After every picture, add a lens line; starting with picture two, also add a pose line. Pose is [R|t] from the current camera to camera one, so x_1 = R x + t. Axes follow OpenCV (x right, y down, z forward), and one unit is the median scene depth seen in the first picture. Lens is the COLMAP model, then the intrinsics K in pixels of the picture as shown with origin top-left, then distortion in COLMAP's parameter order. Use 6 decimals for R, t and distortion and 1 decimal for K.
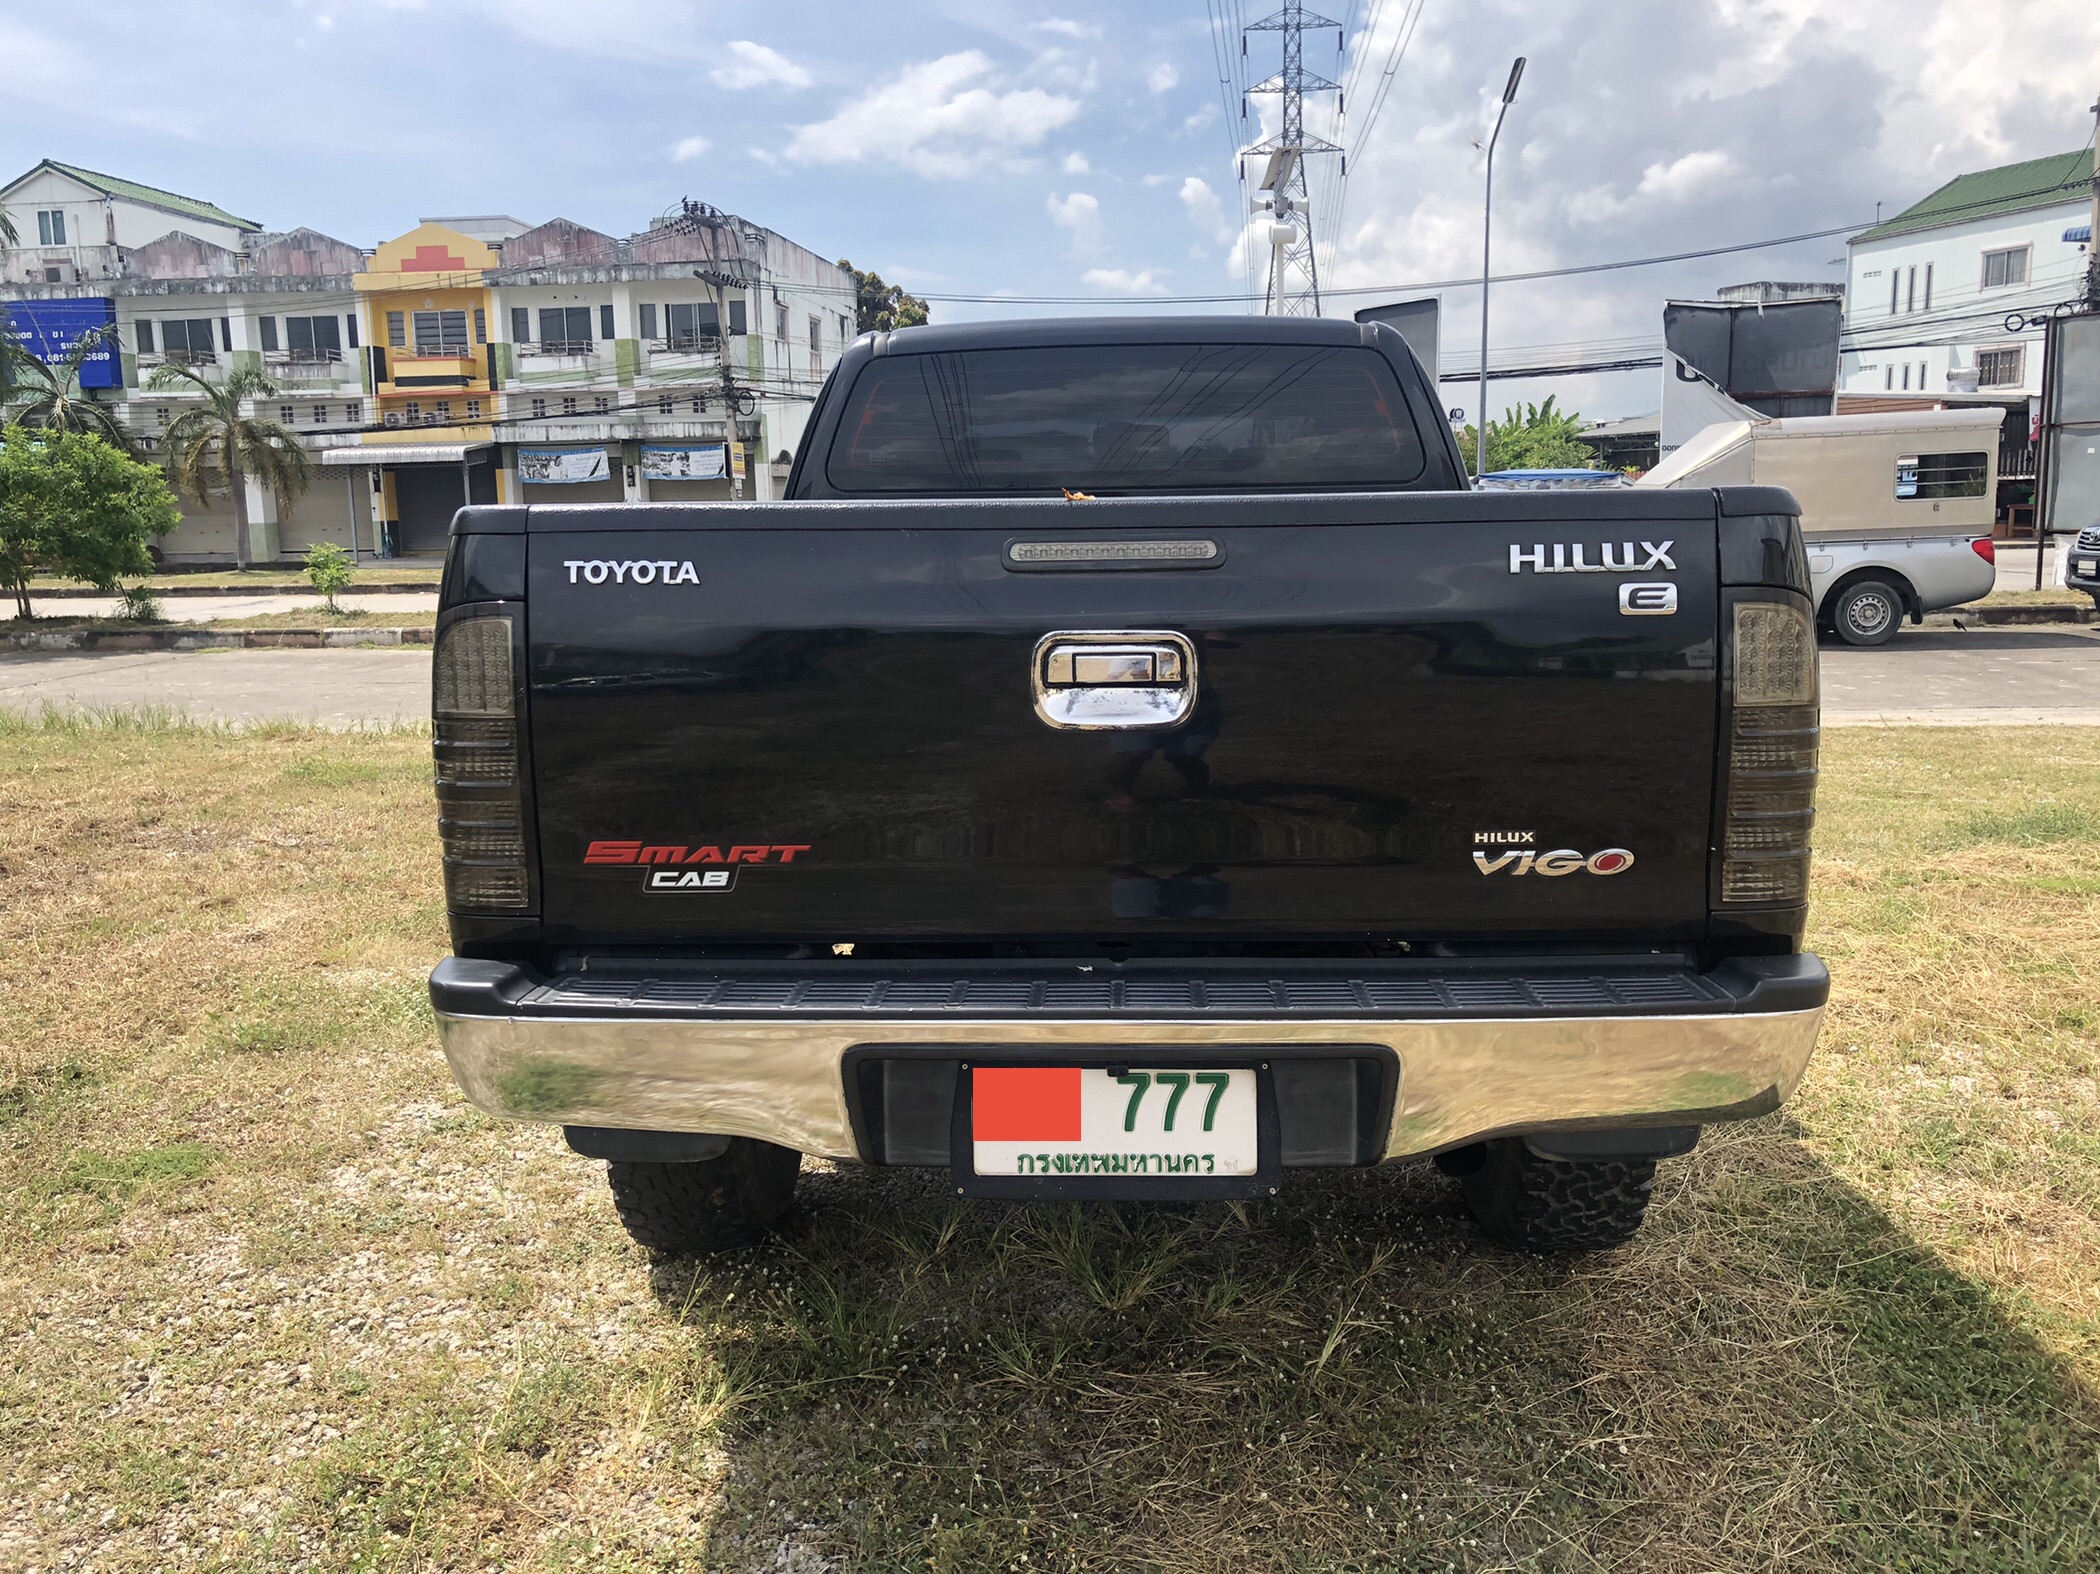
lens RADIAL K [[1772.0, 0, 1050.0], [0, 1772.0, 787.0], [0, 0, 1]] dist [0.017952, -0.007449]
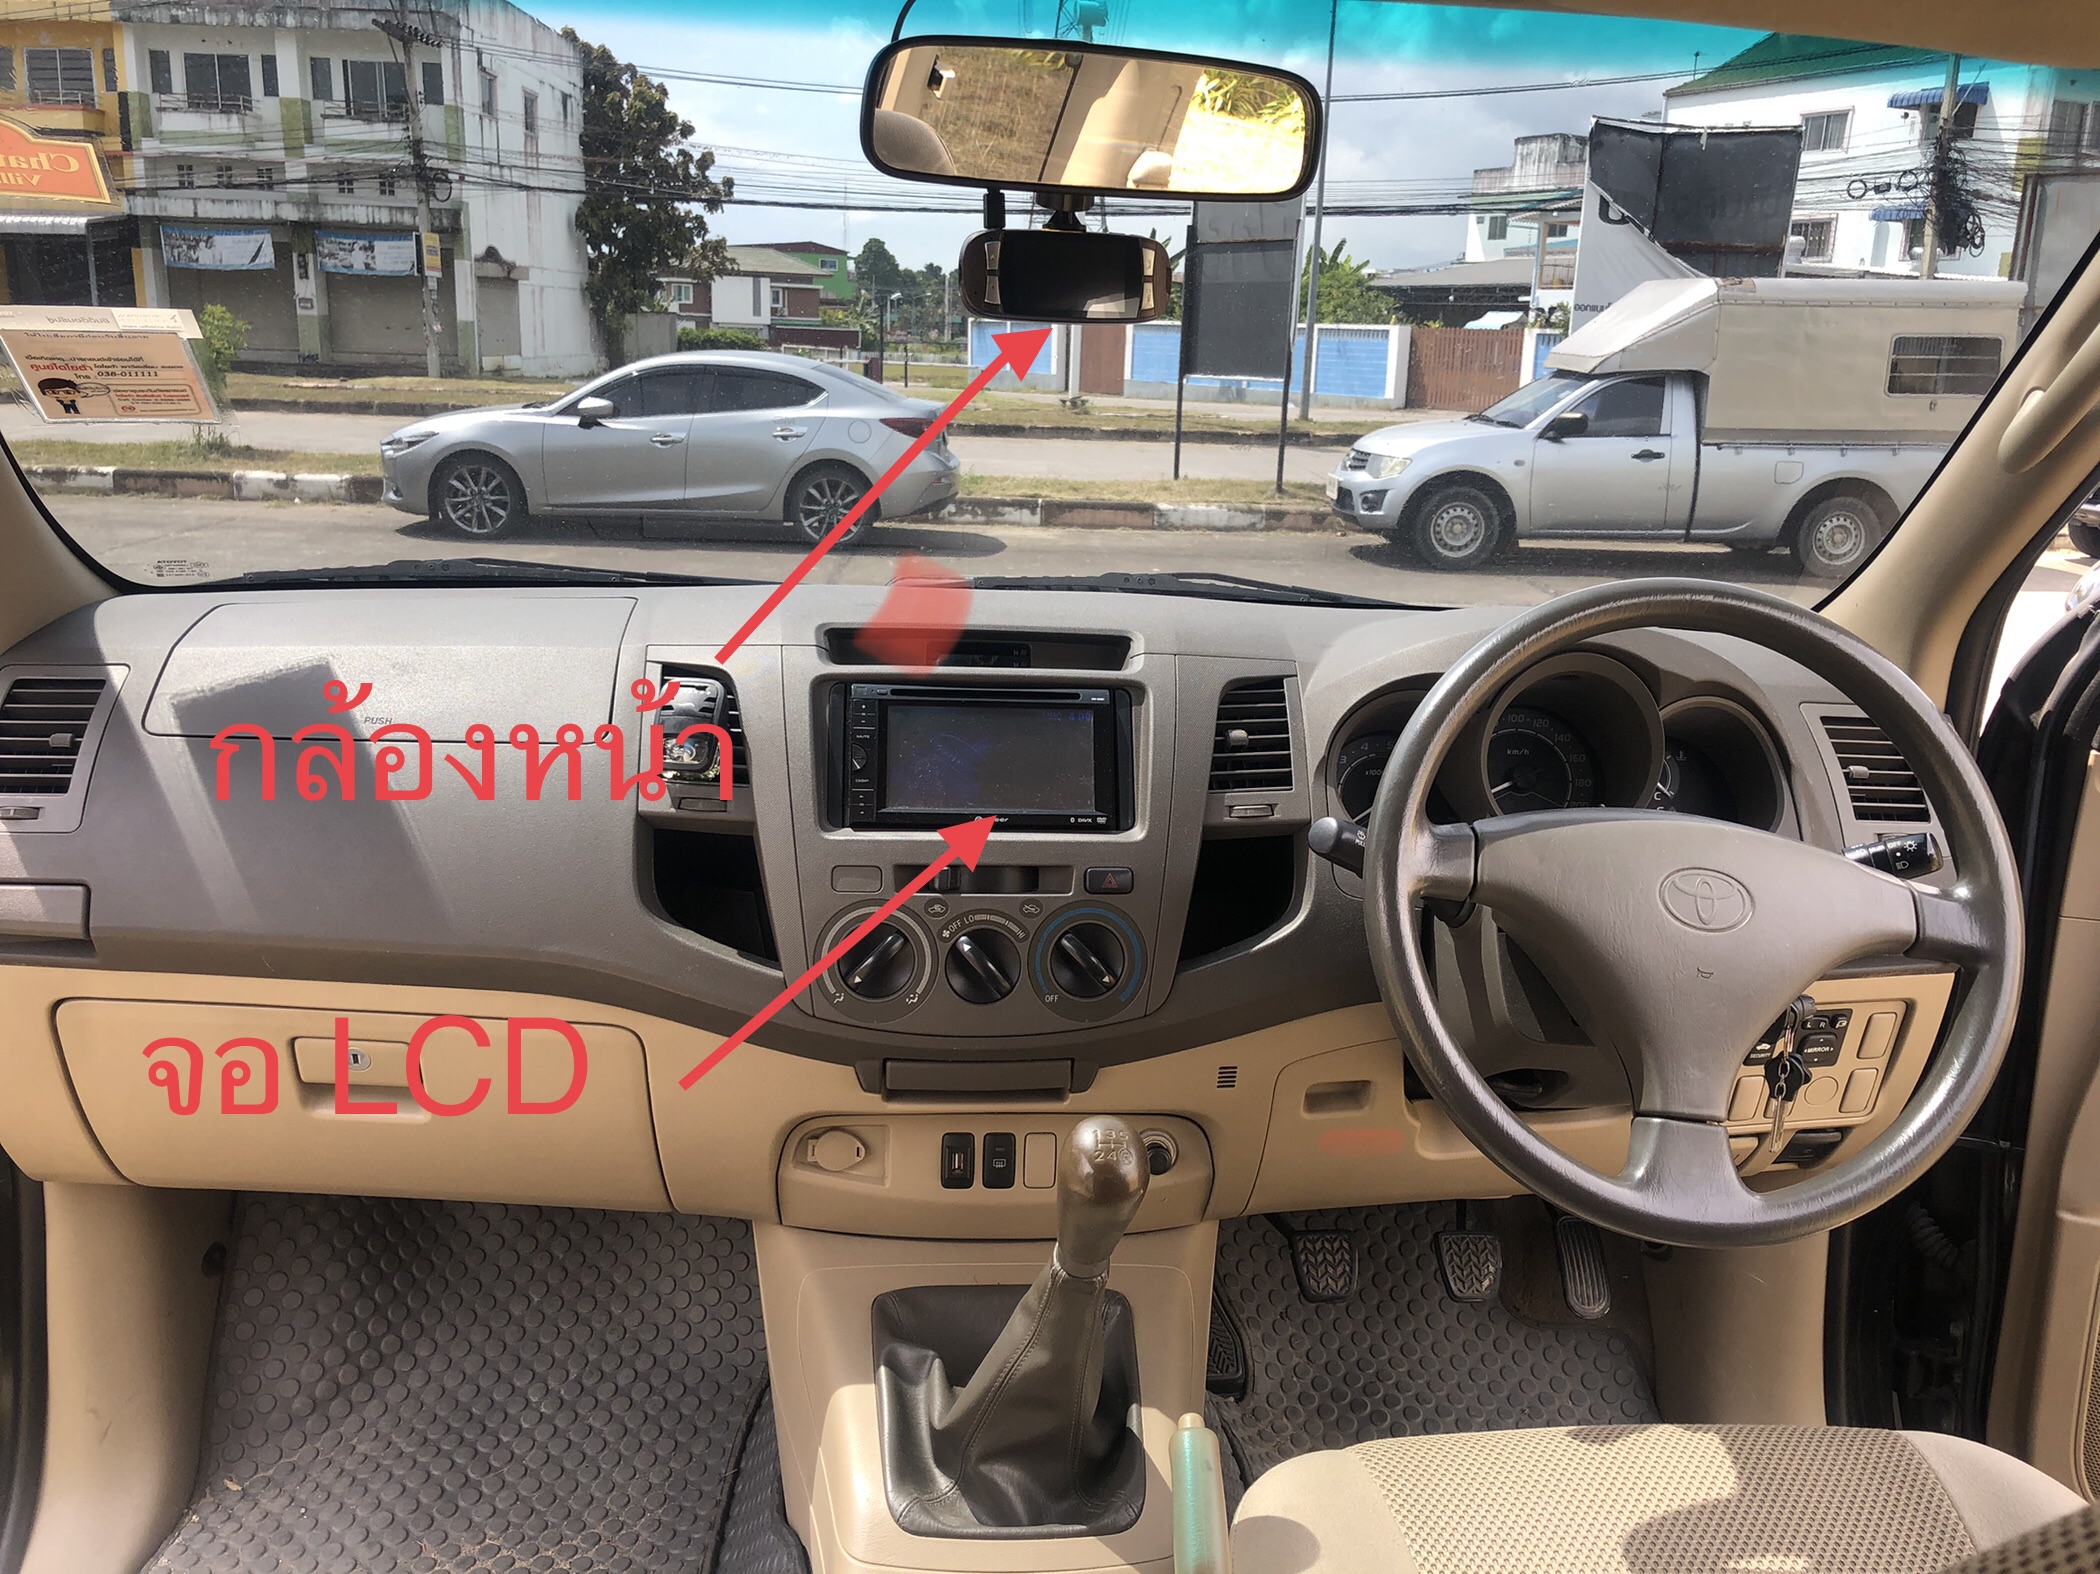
lens RADIAL K [[1735.2, 0, 1078.7], [0, 1735.2, 763.9], [0, 0, 1]] dist [0.013339, -0.006051]
pose [[0.987363, 0.016363, 0.157631, 0.002847], [-0.029857, 0.996050, 0.083623, -0.019164], [-0.155640, -0.087272, 0.983951, 0.104923]]
